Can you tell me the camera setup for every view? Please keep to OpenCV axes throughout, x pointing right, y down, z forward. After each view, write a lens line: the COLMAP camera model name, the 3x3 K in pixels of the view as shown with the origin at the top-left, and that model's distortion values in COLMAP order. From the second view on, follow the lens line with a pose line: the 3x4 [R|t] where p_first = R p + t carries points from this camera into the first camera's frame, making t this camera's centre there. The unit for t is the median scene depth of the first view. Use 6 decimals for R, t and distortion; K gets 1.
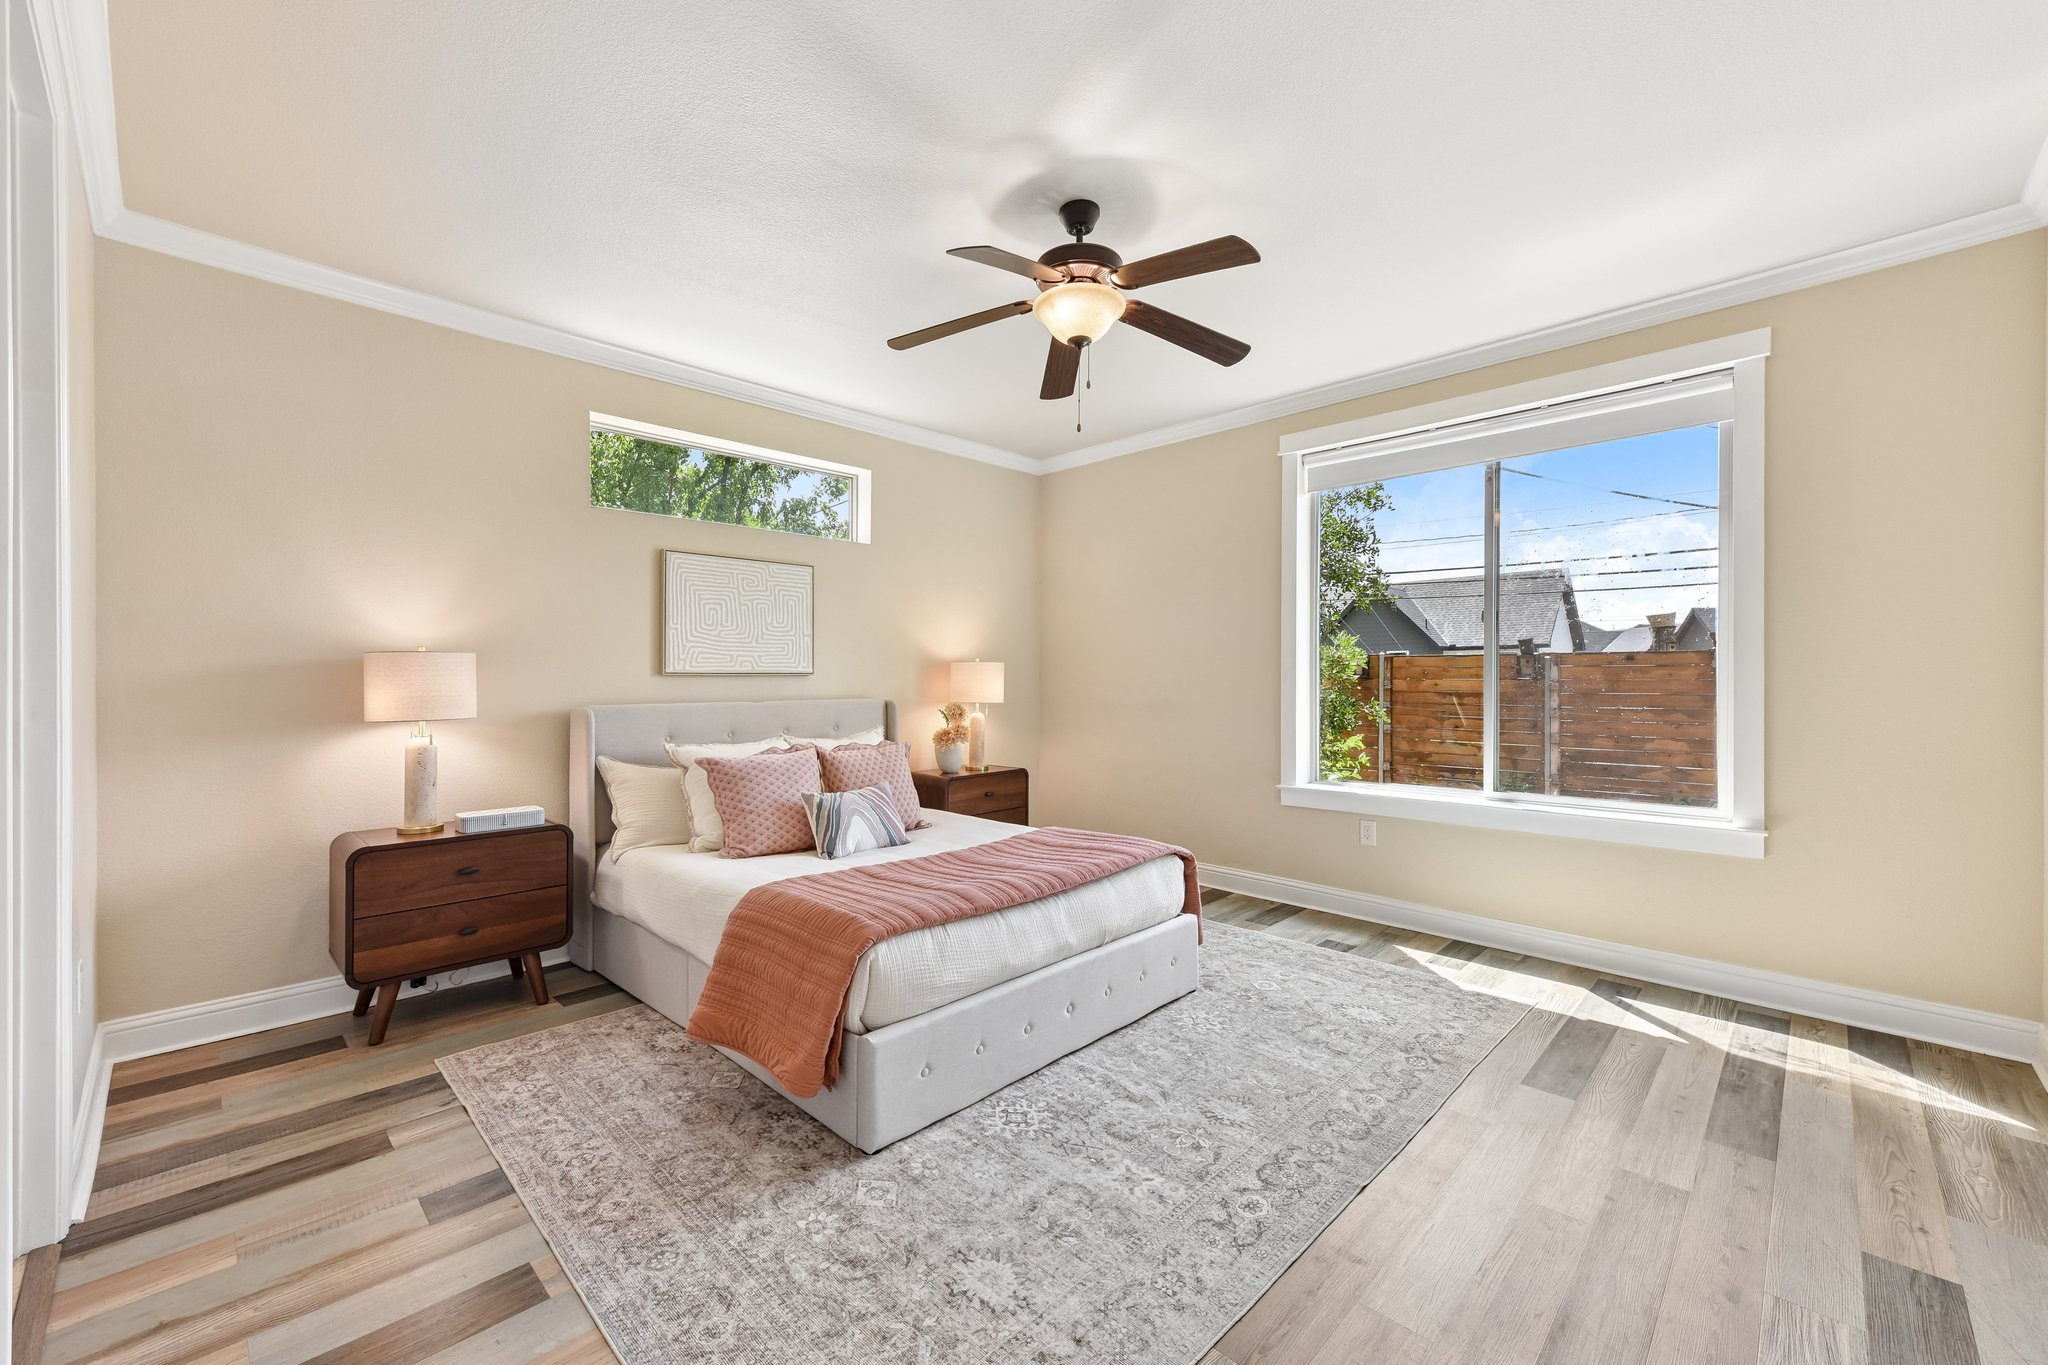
lens RADIAL K [[814.8, 0, 1031.7], [0, 814.8, 681.8], [0, 0, 1]] dist [0.003319, -0.000236]
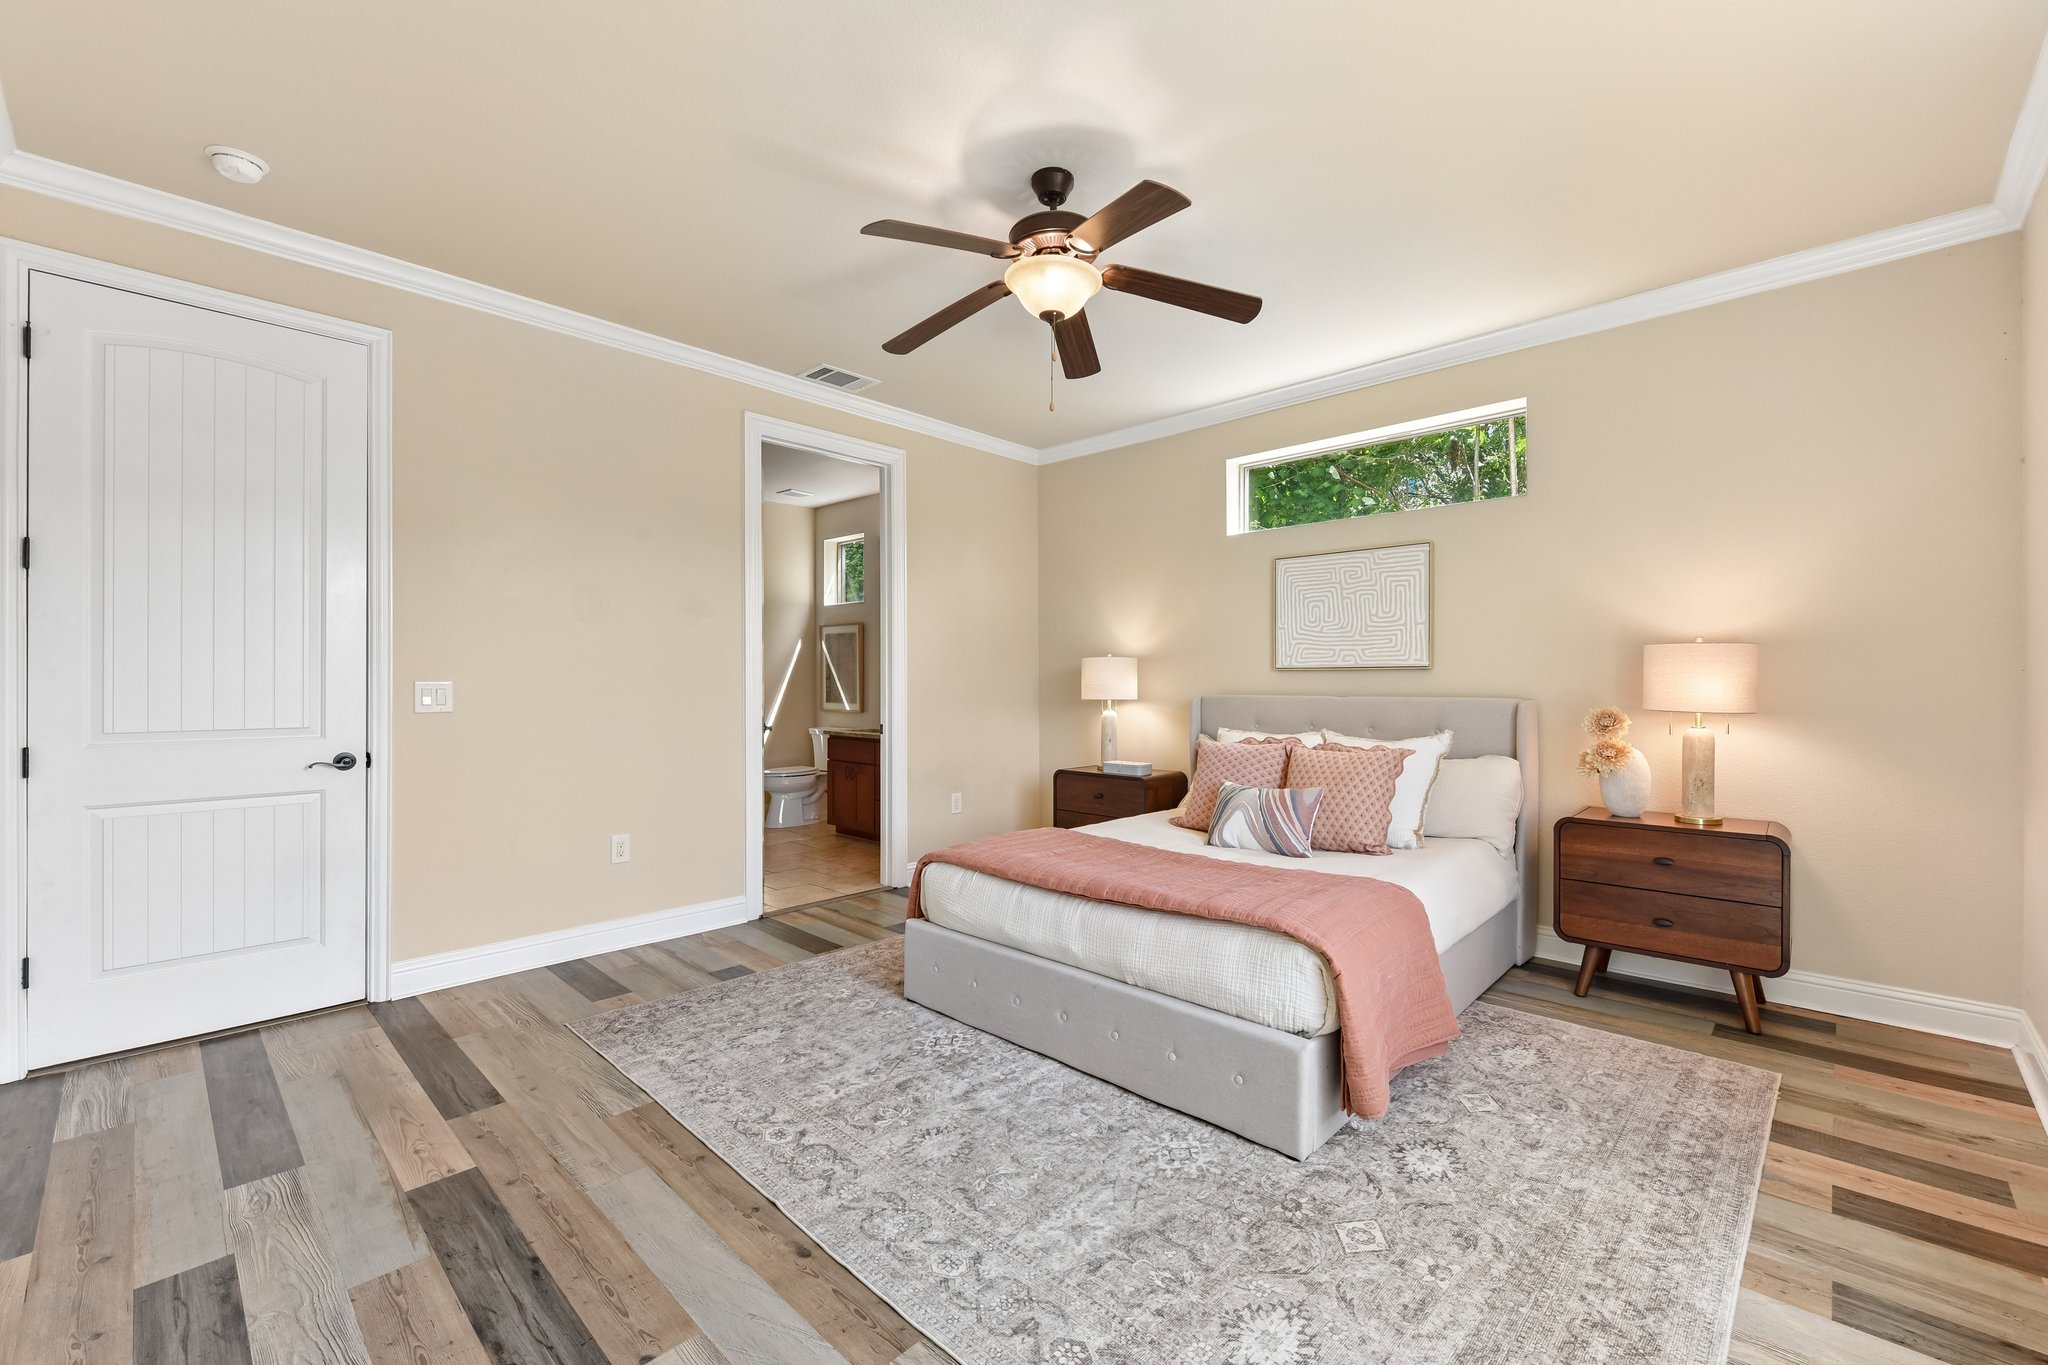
lens RADIAL K [[837.4, 0, 1038.0], [0, 837.4, 677.4], [0, 0, 1]] dist [0.004440, -0.000004]
pose [[0.017301, -0.001705, -0.999849, 0.982181], [-0.002910, 0.999994, -0.001755, 0.006595], [0.999846, 0.002940, 0.017296, 0.911212]]
